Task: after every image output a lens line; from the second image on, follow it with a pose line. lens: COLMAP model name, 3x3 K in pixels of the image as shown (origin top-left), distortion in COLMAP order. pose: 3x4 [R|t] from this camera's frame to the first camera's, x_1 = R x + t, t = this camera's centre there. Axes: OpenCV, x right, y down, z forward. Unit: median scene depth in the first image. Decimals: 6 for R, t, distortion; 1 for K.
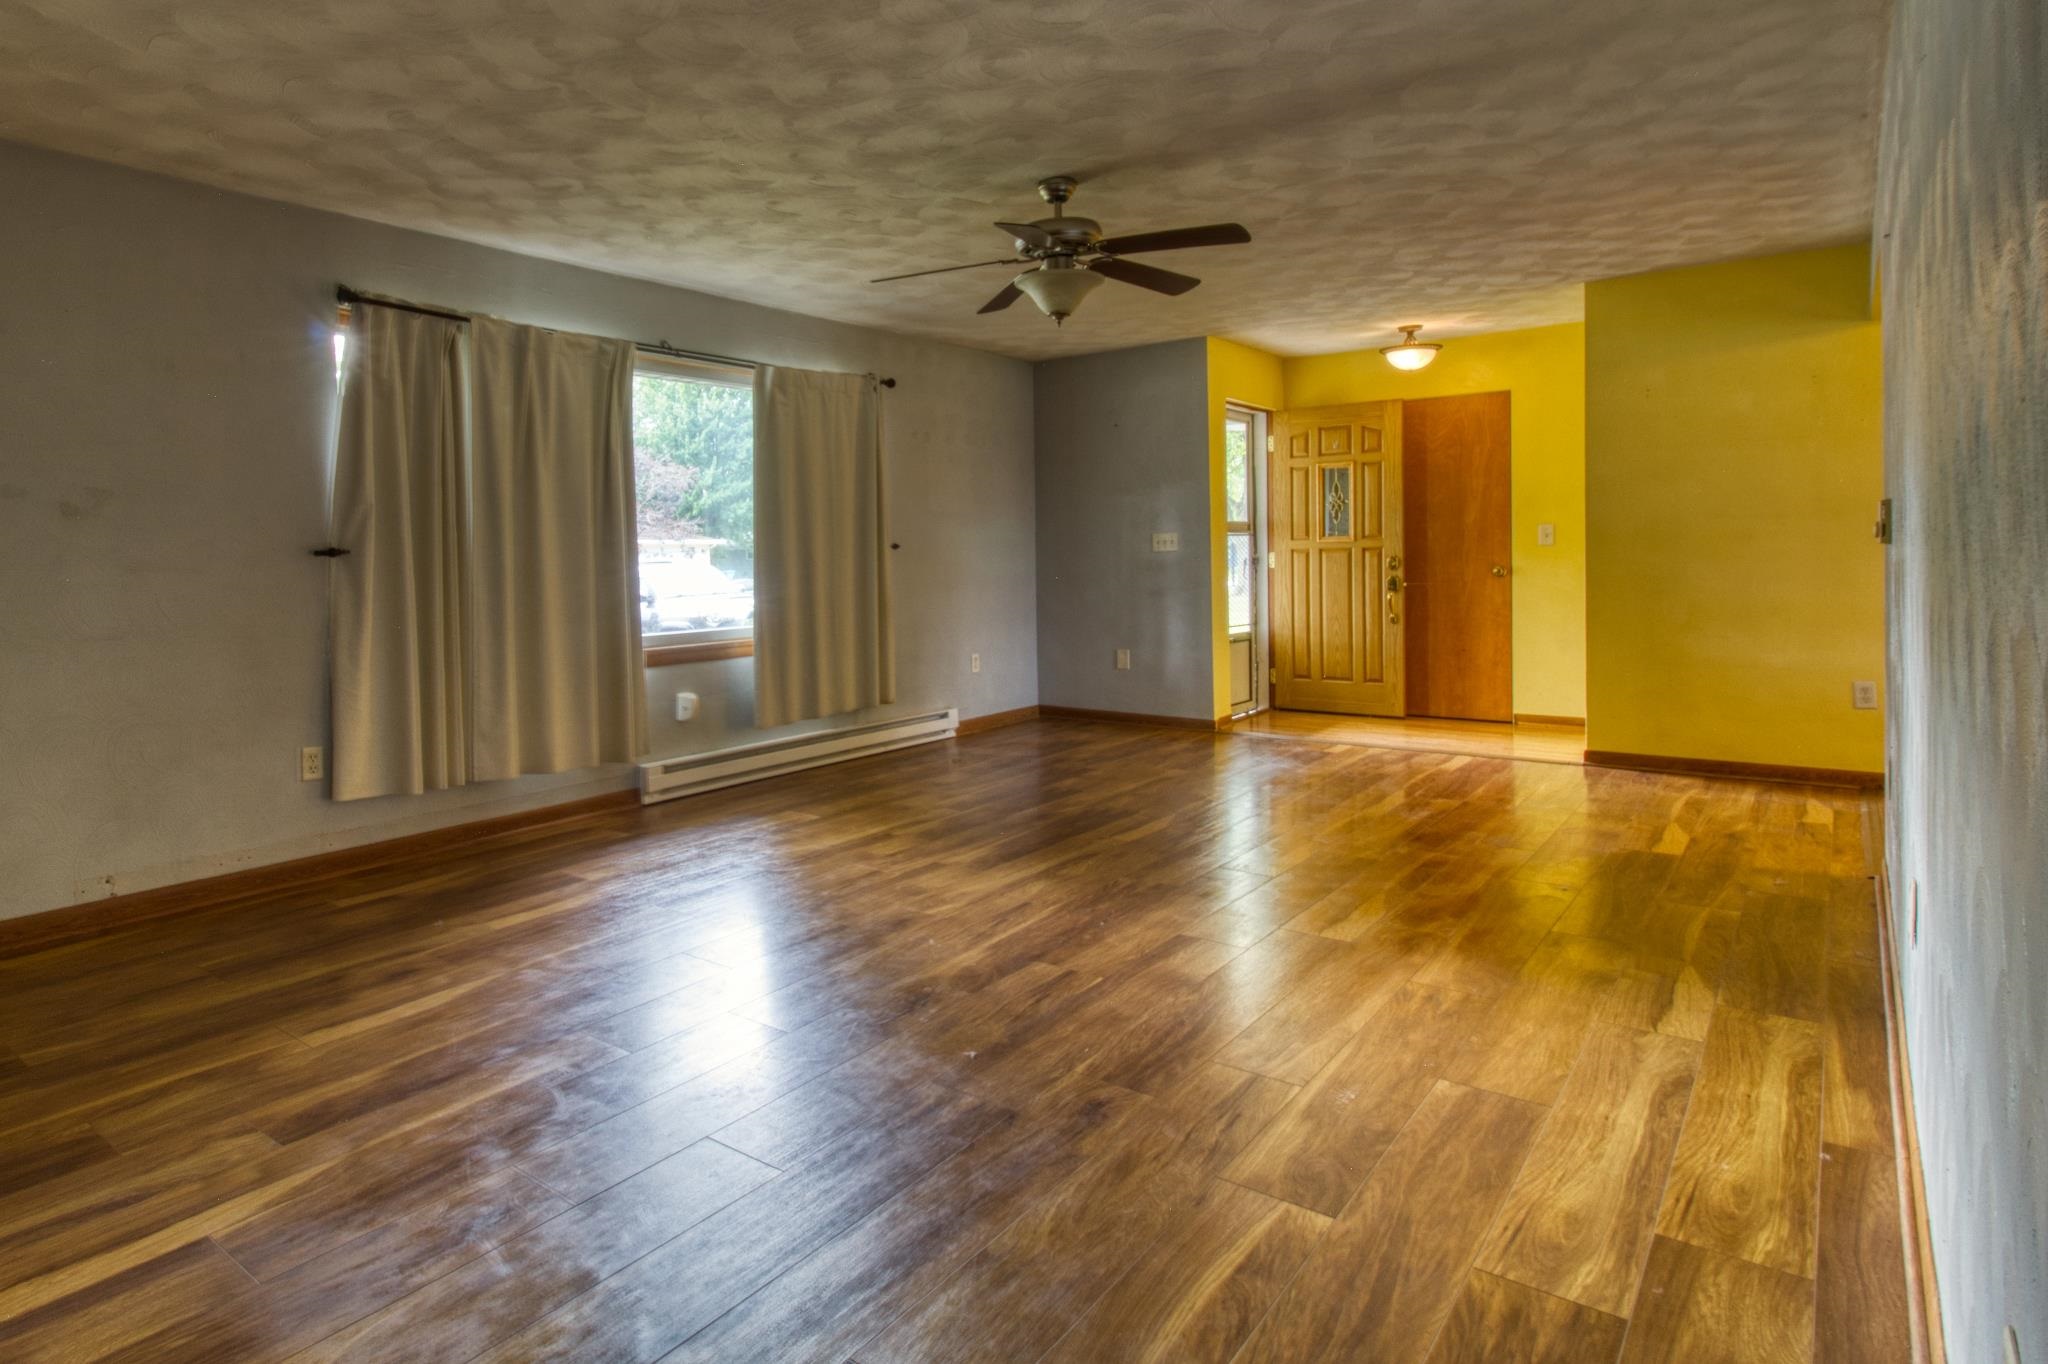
lens RADIAL K [[1223.6, 0, 939.1], [0, 1223.6, 565.9], [0, 0, 1]] dist [0.009920, 0.000762]
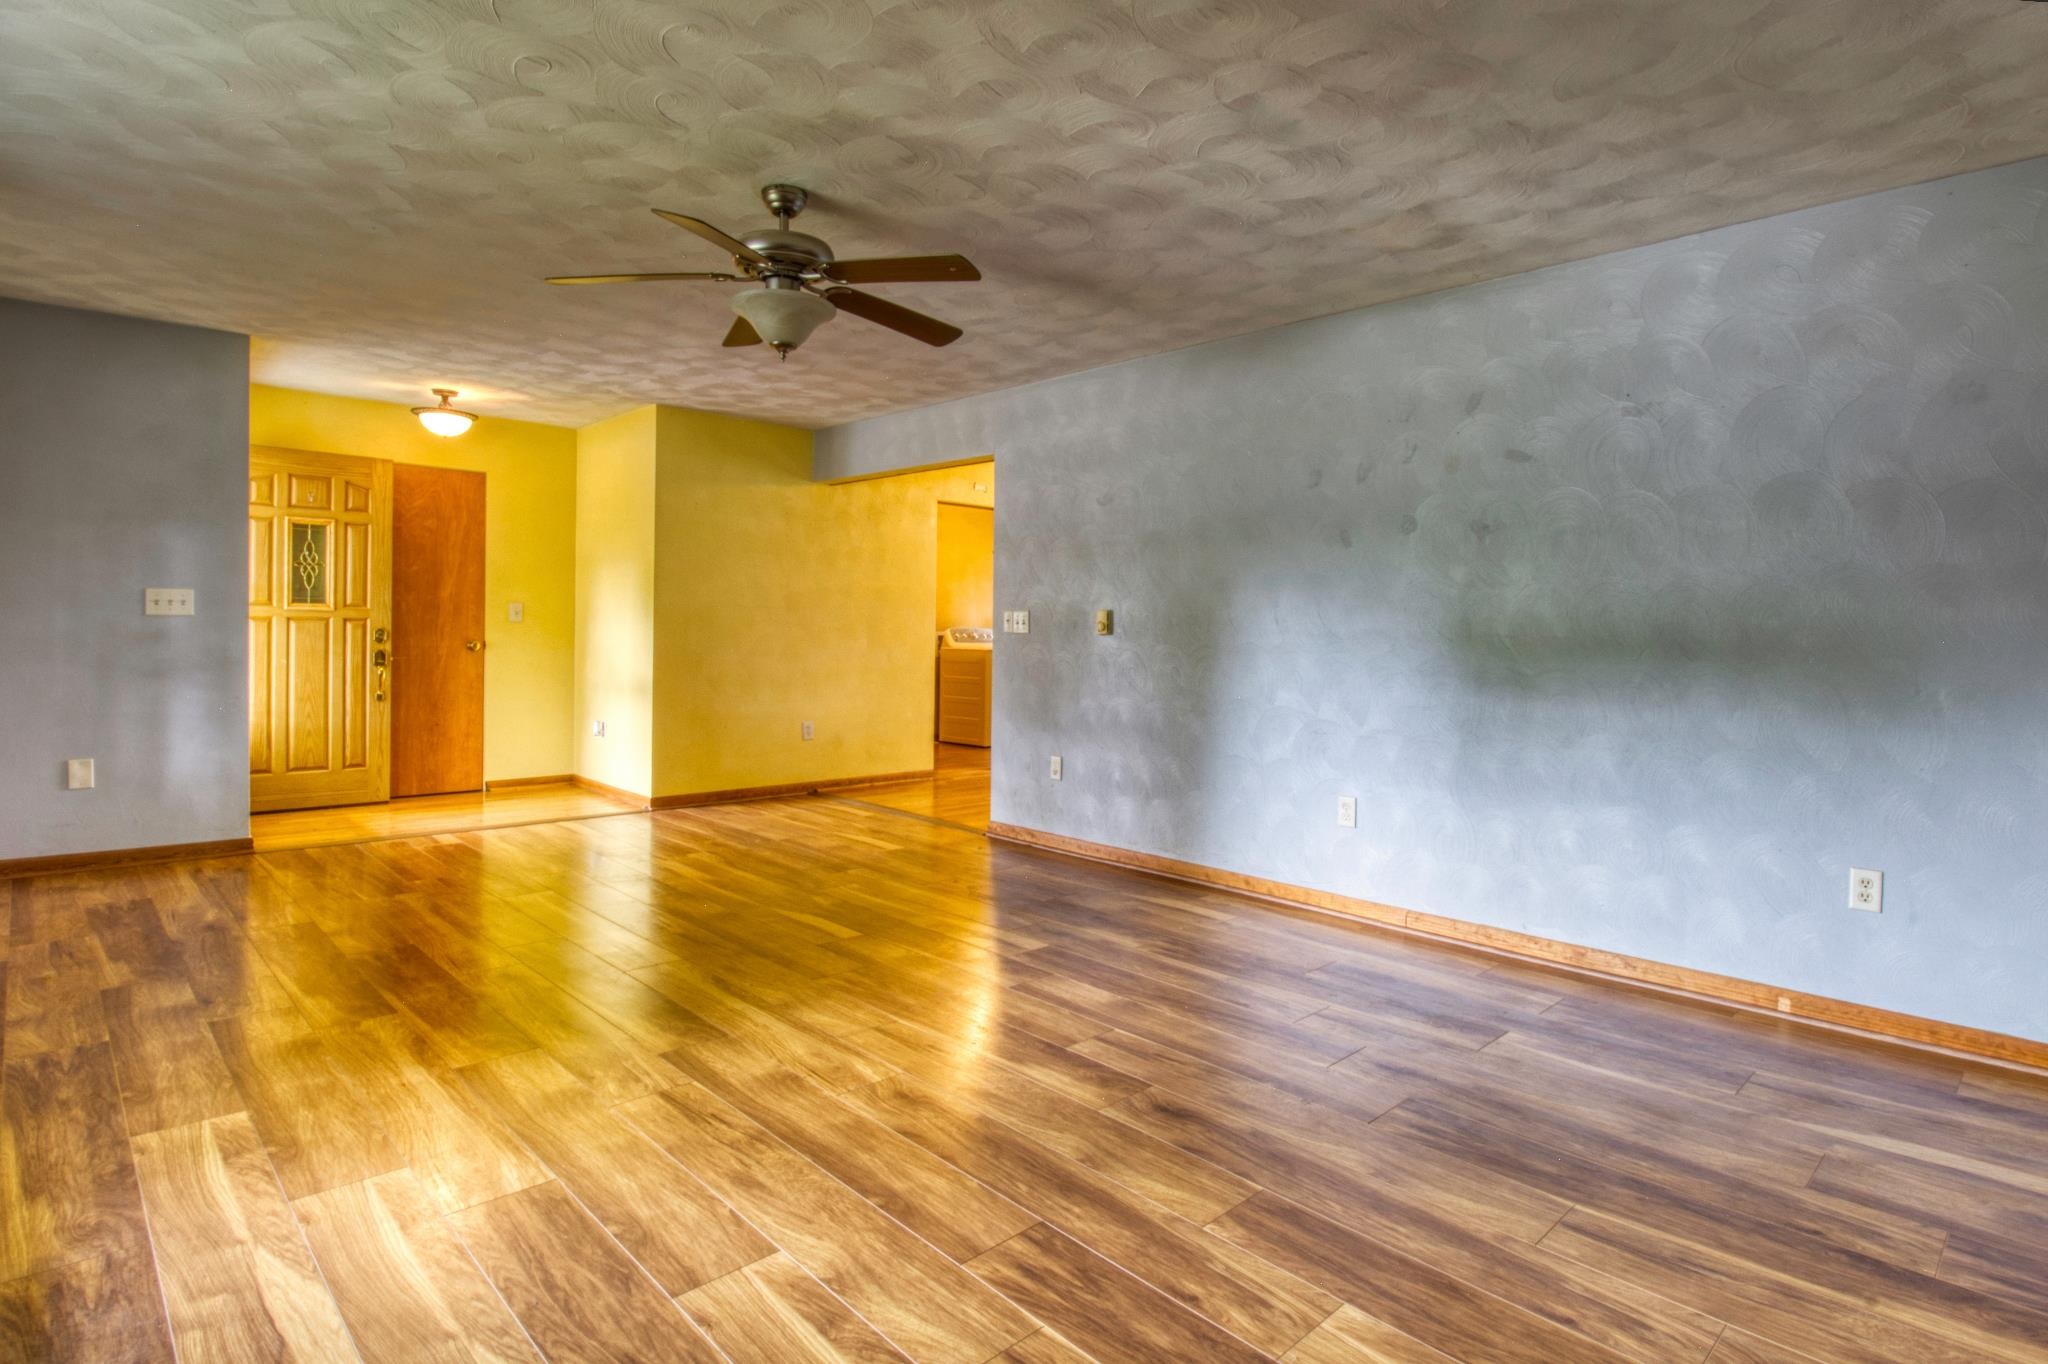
lens RADIAL K [[1007.0, 0, 1057.5], [0, 1007.0, 647.9], [0, 0, 1]] dist [0.000749, -0.010751]
pose [[0.130526, 0.005203, 0.991431, -0.317426], [-0.013736, 0.999900, -0.003439, 0.002461], [-0.991350, -0.013170, 0.130584, 0.398690]]
